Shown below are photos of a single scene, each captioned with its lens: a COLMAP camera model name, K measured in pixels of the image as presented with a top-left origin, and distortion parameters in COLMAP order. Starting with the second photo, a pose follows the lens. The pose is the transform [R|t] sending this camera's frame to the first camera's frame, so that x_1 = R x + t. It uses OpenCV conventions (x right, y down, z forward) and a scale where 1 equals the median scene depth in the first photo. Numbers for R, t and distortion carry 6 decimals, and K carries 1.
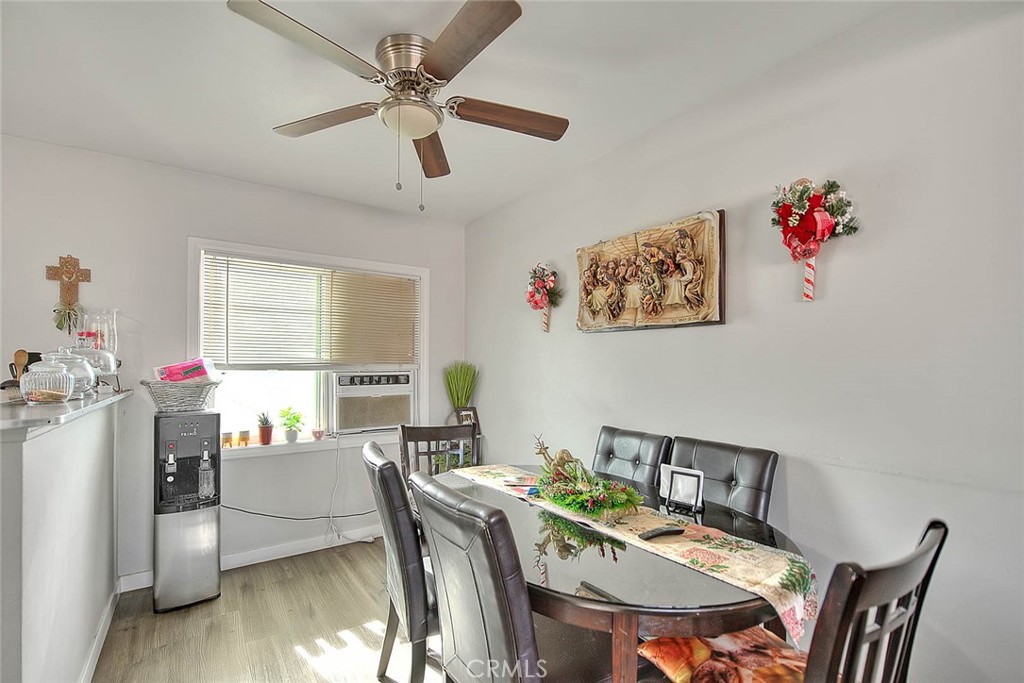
lens RADIAL K [[458.8, 0, 507.8], [0, 458.8, 360.2], [0, 0, 1]] dist [-0.004402, -0.001101]
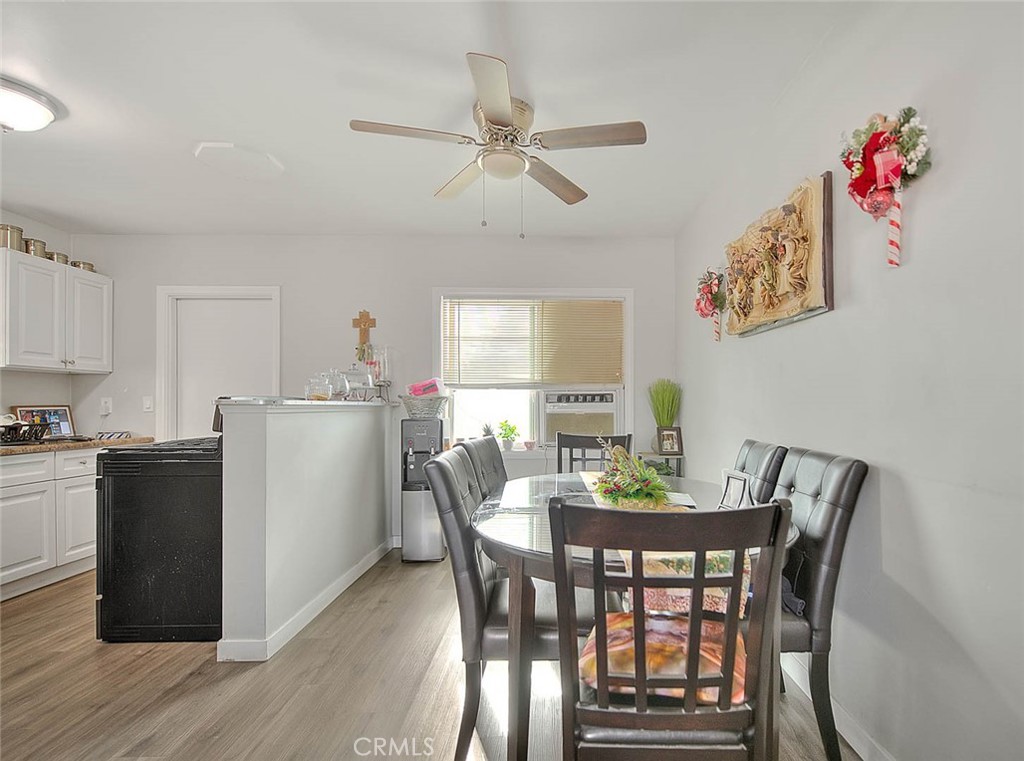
lens RADIAL K [[503.3, 0, 574.4], [0, 503.3, 400.1], [0, 0, 1]] dist [-0.003384, -0.000456]
pose [[0.849292, -0.008741, -0.527852, 0.457584], [0.012260, 0.999920, 0.003168, 0.061912], [0.527782, -0.009162, 0.849331, -0.012605]]
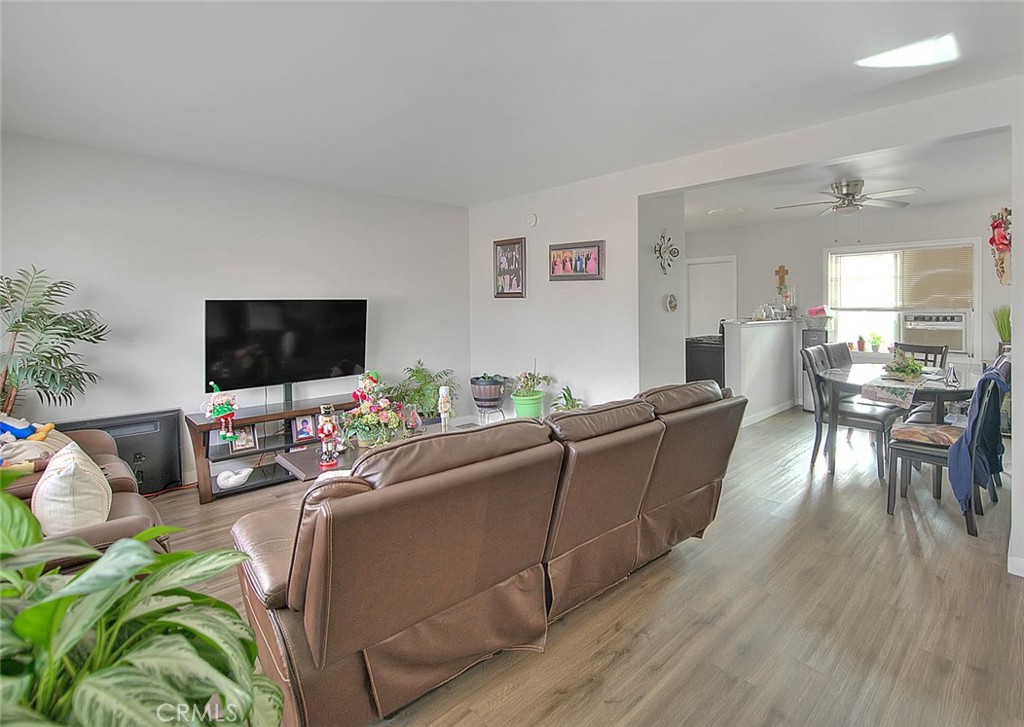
lens RADIAL K [[514.1, 0, 579.5], [0, 514.1, 301.4], [0, 0, 1]] dist [-0.003069, -0.000434]
pose [[0.233295, -0.009617, -0.972359, 1.544119], [0.013906, 0.999882, -0.006553, -0.026723], [0.972307, -0.011993, 0.233401, -0.753218]]
